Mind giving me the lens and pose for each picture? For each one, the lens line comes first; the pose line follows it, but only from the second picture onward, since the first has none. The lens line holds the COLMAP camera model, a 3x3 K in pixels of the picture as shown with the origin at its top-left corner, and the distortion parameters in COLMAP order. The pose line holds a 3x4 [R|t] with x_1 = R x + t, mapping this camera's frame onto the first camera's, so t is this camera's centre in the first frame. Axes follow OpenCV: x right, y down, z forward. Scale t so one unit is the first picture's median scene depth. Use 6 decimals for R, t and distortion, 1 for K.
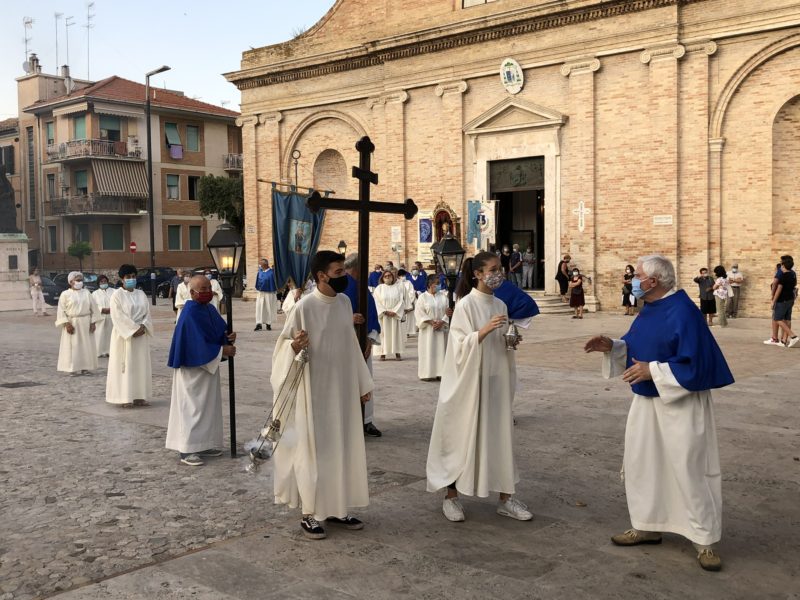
lens RADIAL K [[879.5, 0, 400.0], [0, 879.5, 300.0], [0, 0, 1]] dist [0.007649, -0.011459]
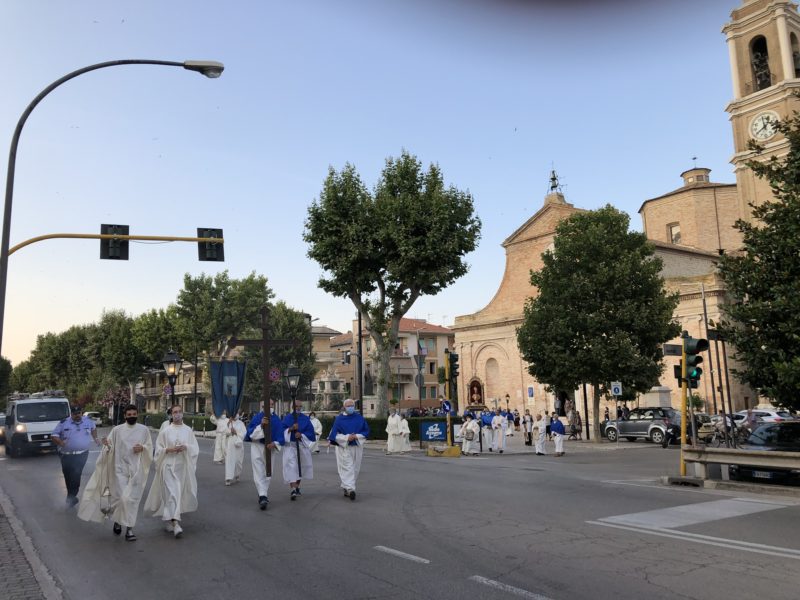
lens RADIAL K [[678.3, 0, 400.0], [0, 678.3, 300.0], [0, 0, 1]] dist [0.050807, -0.043832]
pose [[0.966477, -0.046392, -0.252528, 0.110997], [-0.002923, 0.981489, -0.191497, 0.021926], [0.256738, 0.185815, 0.948451, -0.616115]]
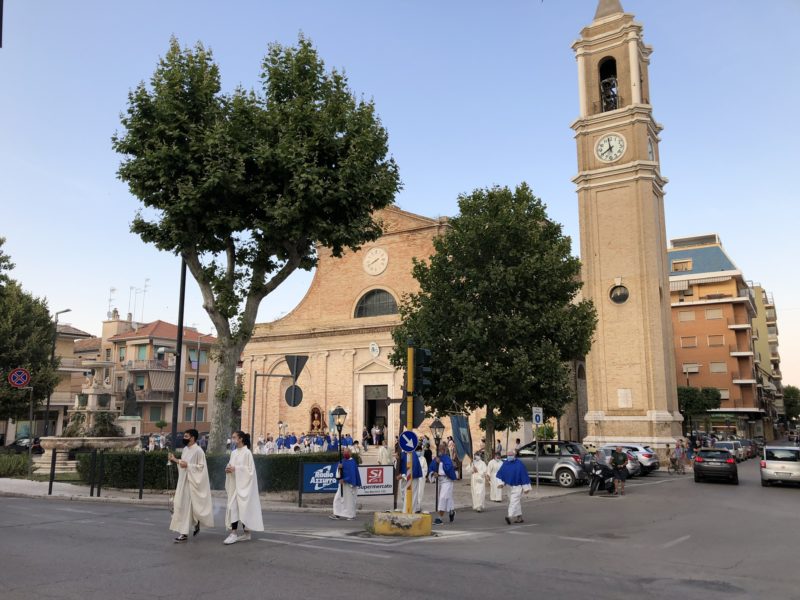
lens RADIAL K [[662.9, 0, 400.0], [0, 662.9, 300.0], [0, 0, 1]] dist [0.091922, -0.151336]
pose [[0.991822, 0.038358, 0.121729, -0.013341], [-0.009368, 0.973076, -0.230295, 0.010741], [-0.127285, 0.227271, 0.965477, -0.414438]]
